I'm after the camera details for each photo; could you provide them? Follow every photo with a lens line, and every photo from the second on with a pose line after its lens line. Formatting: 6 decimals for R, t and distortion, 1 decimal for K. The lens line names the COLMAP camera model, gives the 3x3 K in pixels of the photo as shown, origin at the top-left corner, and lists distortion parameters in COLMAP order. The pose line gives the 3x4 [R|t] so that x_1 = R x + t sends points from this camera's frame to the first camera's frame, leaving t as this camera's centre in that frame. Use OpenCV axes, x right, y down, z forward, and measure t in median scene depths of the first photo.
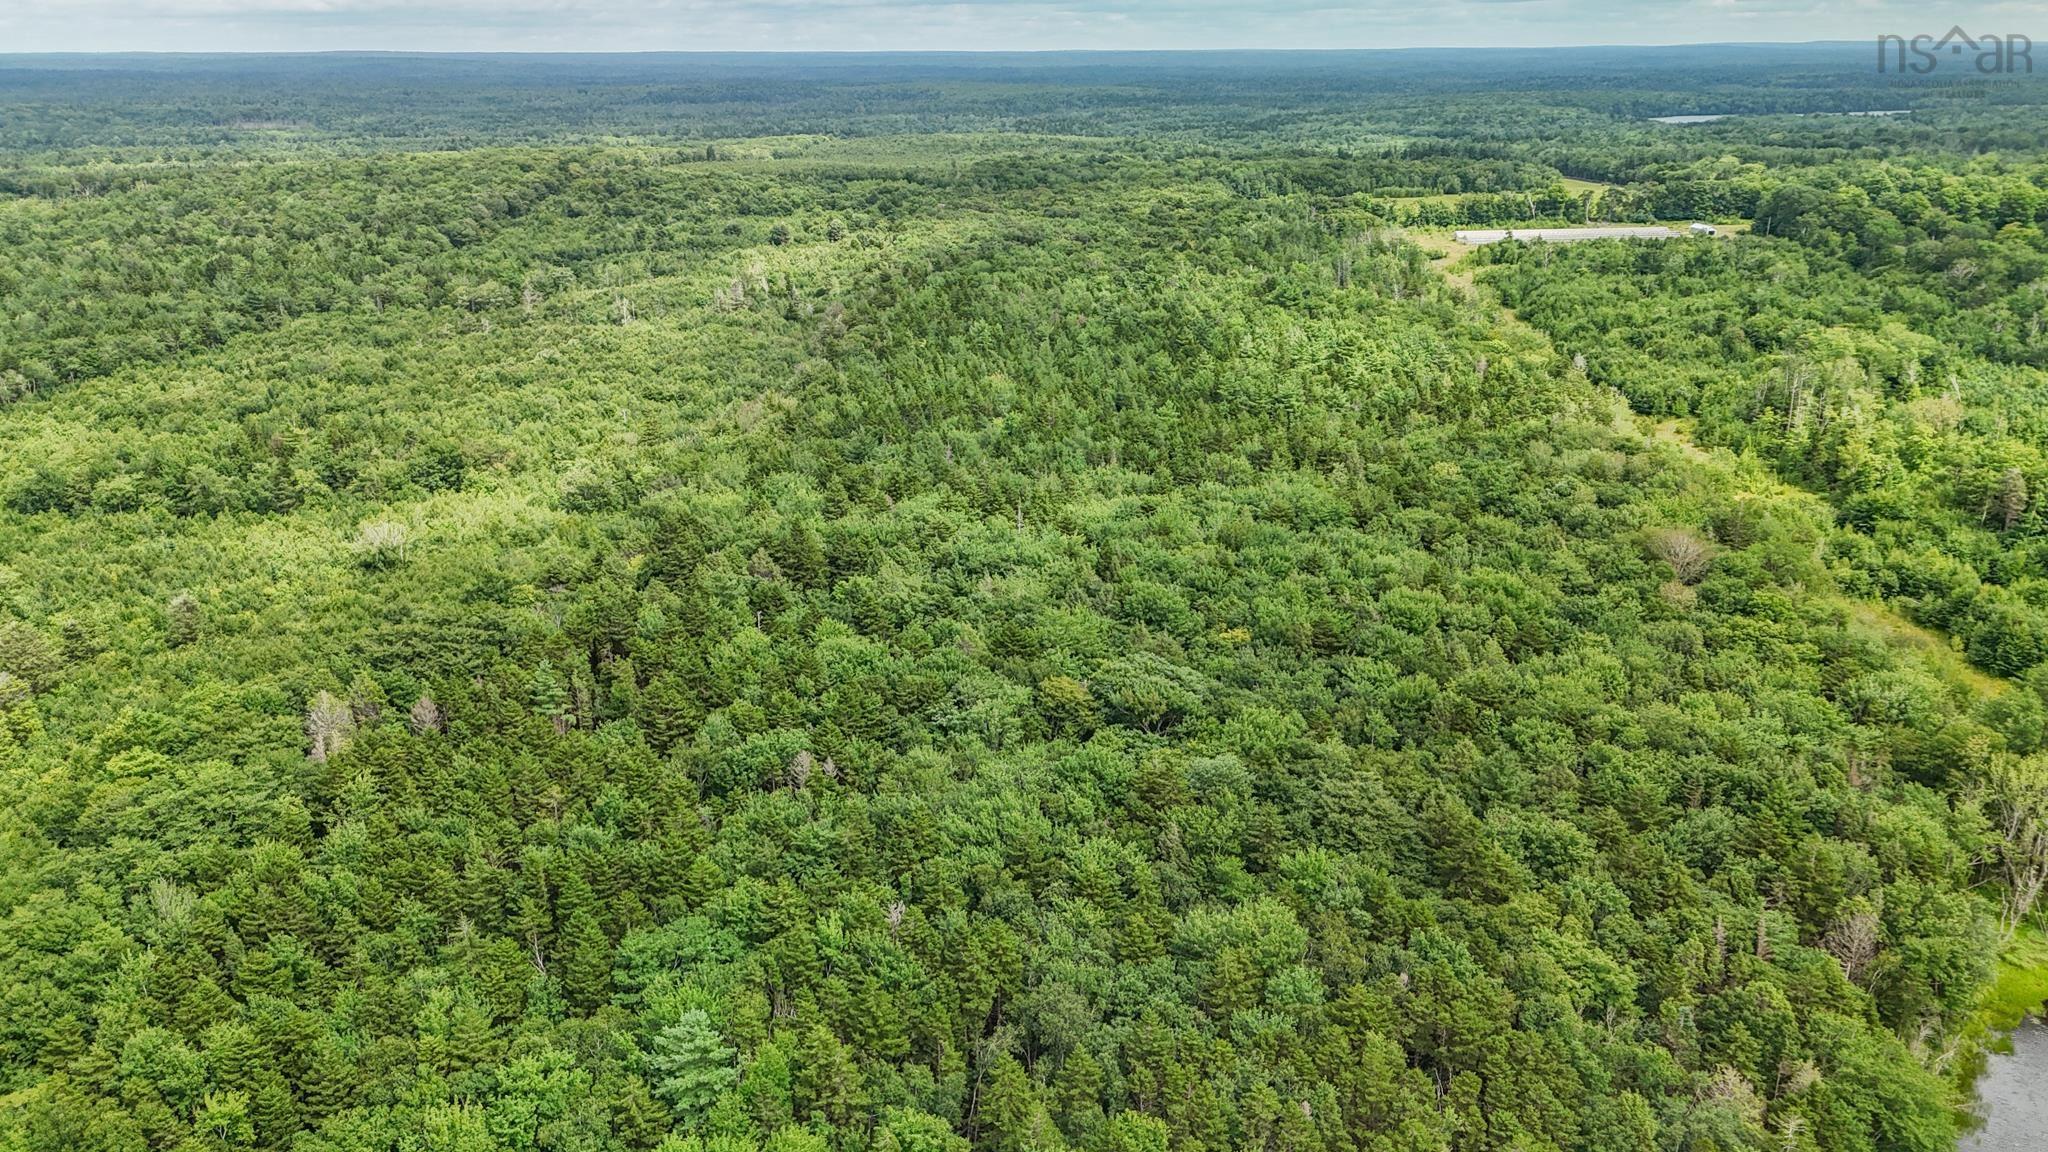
lens RADIAL K [[1541.6, 0, 1018.4], [0, 1541.6, 570.9], [0, 0, 1]] dist [0.081901, -0.069703]
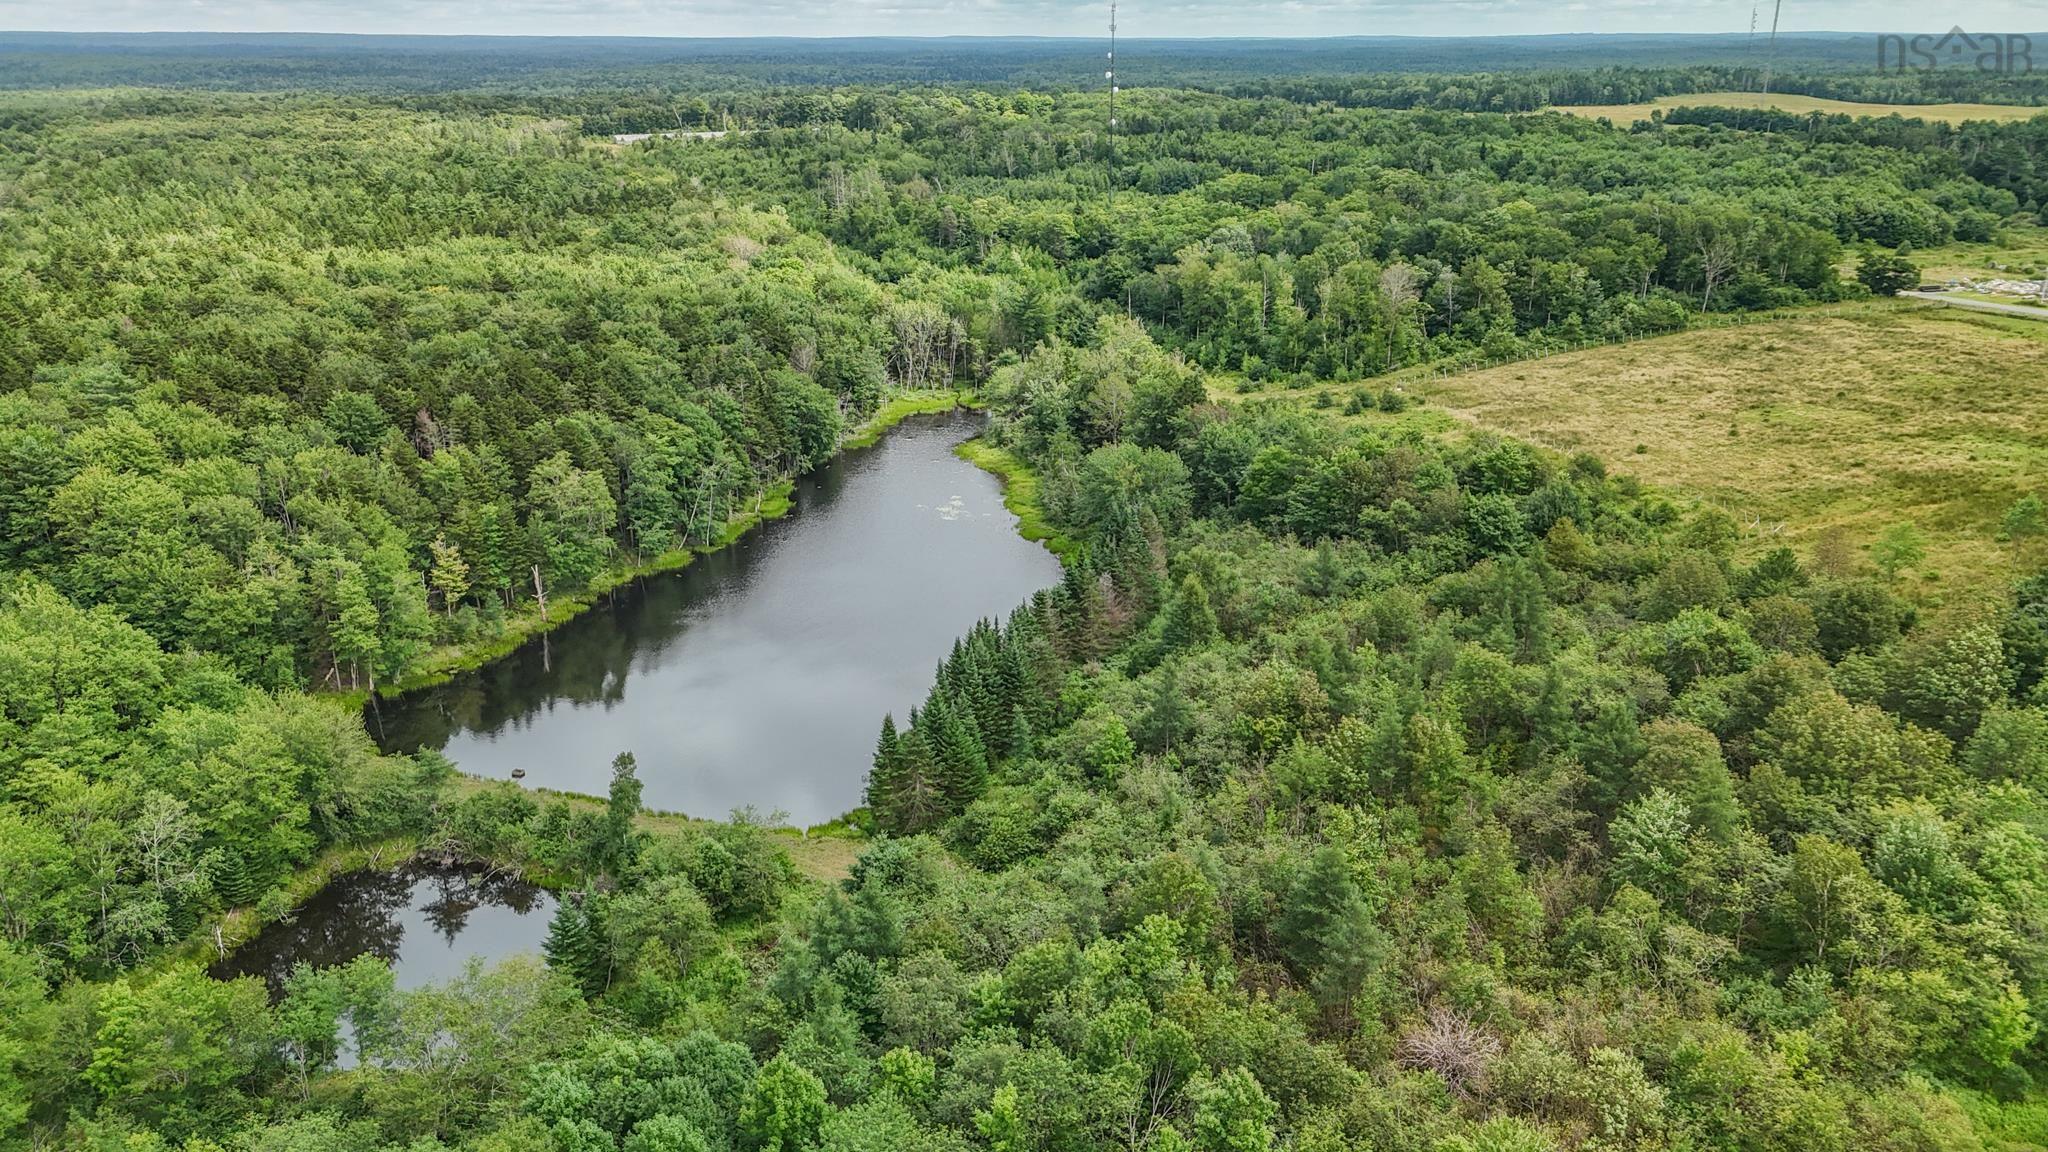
lens RADIAL K [[1524.8, 0, 1023.6], [0, 1524.8, 544.4], [0, 0, 1]] dist [0.066247, -0.060160]
pose [[0.877535, -0.150092, 0.455417, -0.020977], [0.149906, 0.988016, 0.036769, 0.089849], [-0.455478, 0.036003, 0.889519, -0.155570]]
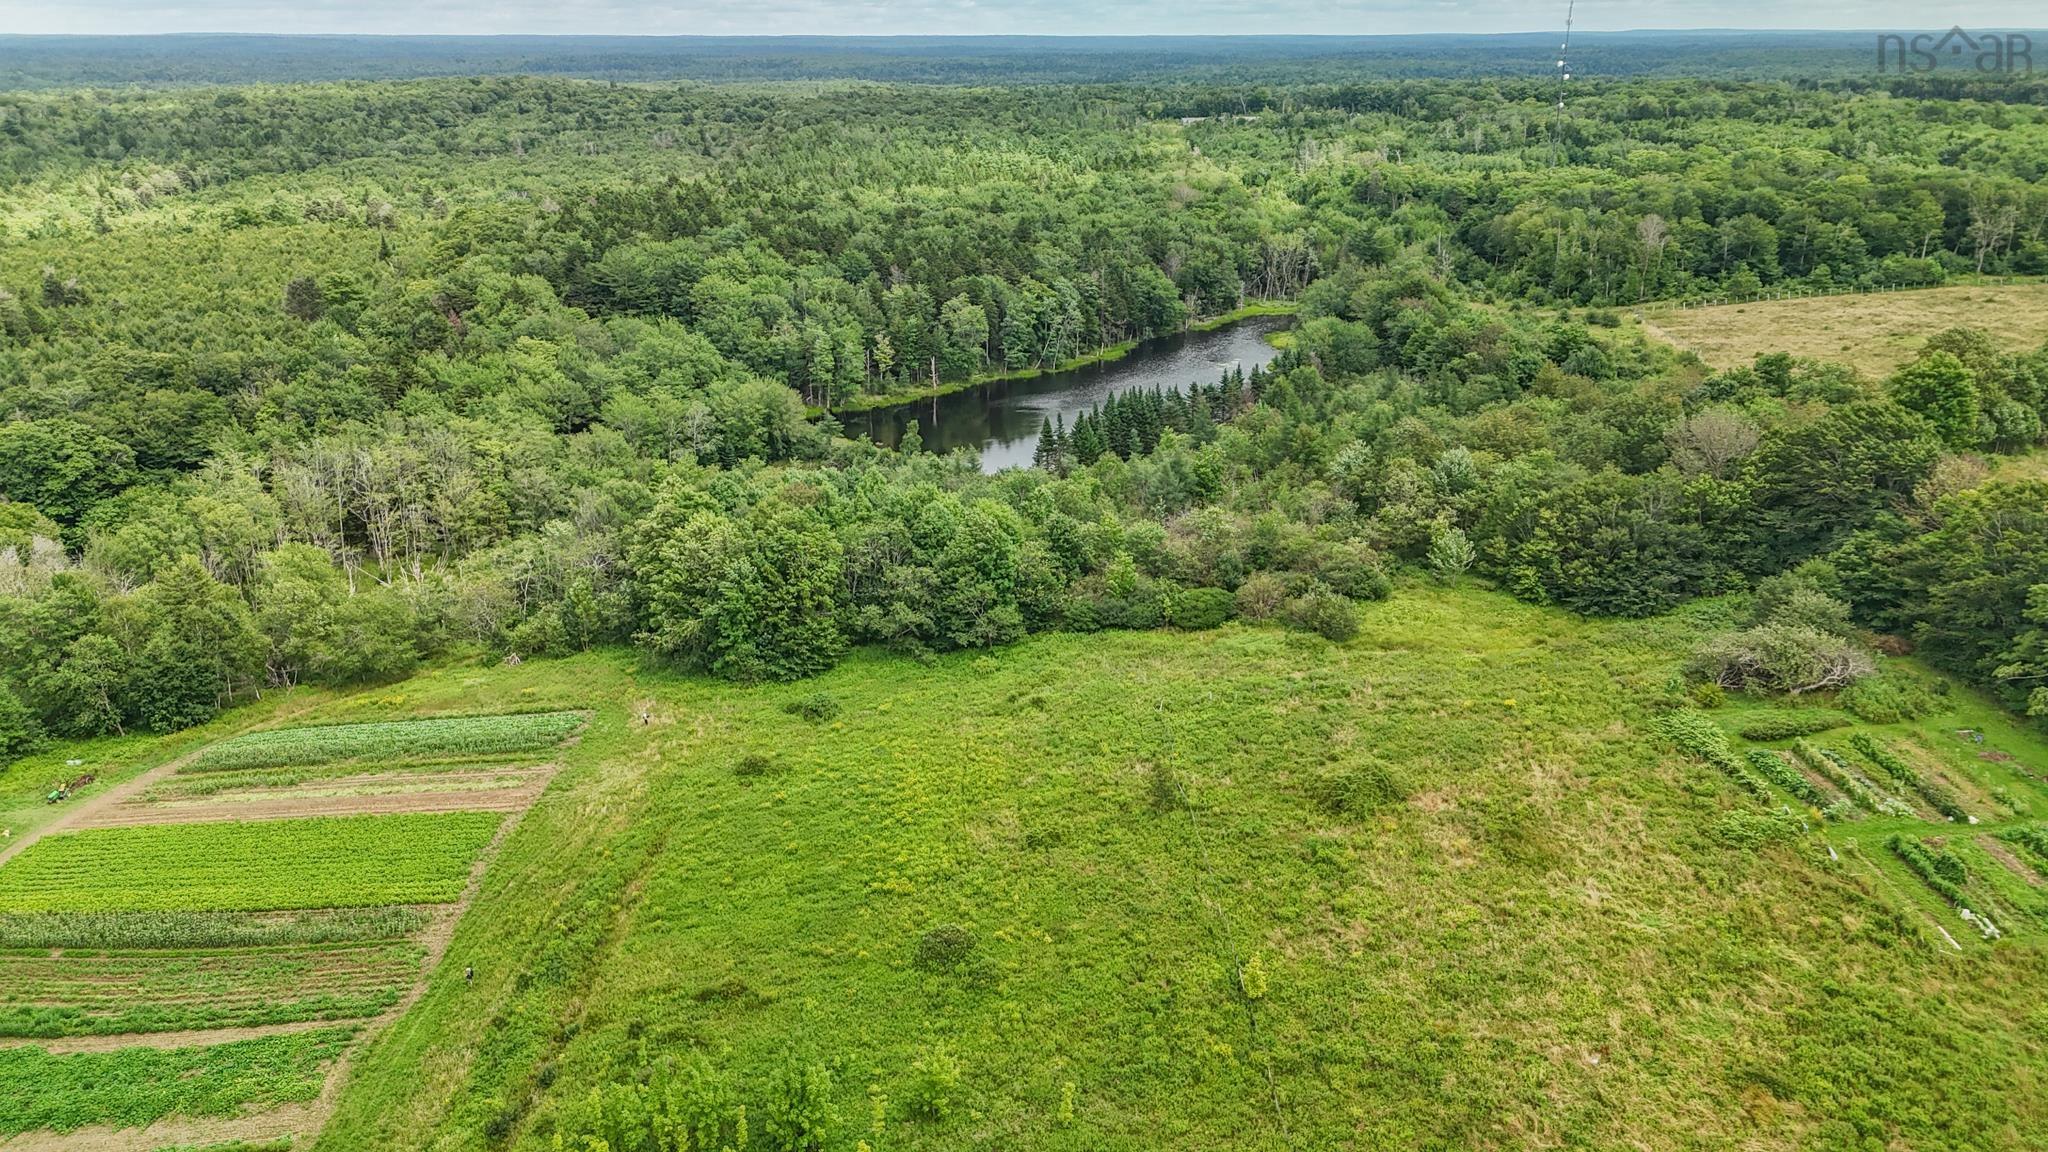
lens RADIAL K [[1503.3, 0, 1027.3], [0, 1503.3, 574.8], [0, 0, 1]] dist [0.091431, -0.109448]
pose [[0.996270, -0.030247, 0.080810, 0.018152], [0.028423, 0.999317, 0.023628, 0.147467], [-0.081470, -0.021243, 0.996449, -0.325257]]
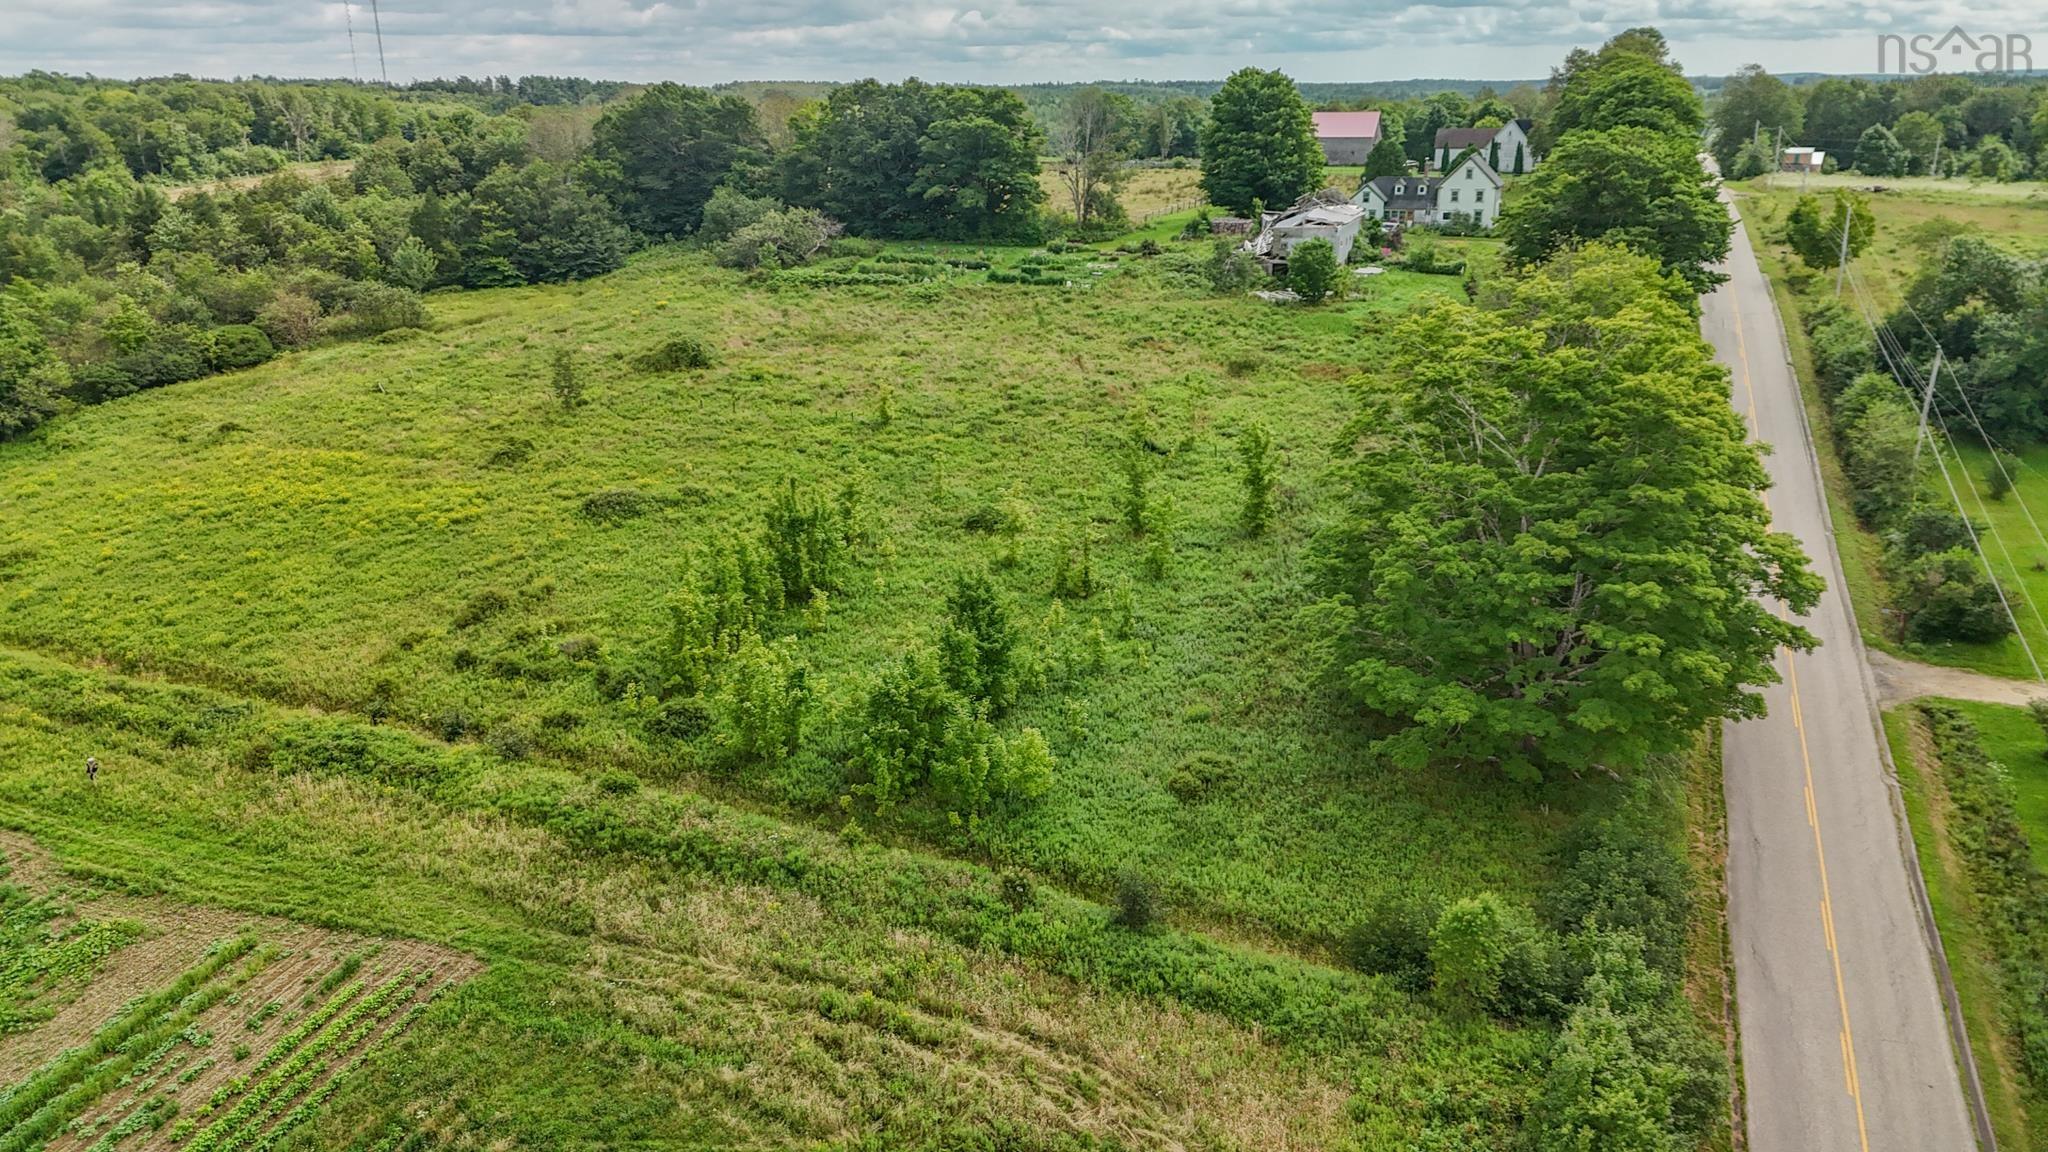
lens RADIAL K [[1496.2, 0, 1015.7], [0, 1496.2, 576.2], [0, 0, 1]] dist [0.070959, -0.058373]
pose [[0.288884, -0.292378, 0.911625, -0.102921], [0.310107, 0.929463, 0.199830, 0.180418], [-0.905748, 0.224974, 0.359176, -0.247561]]
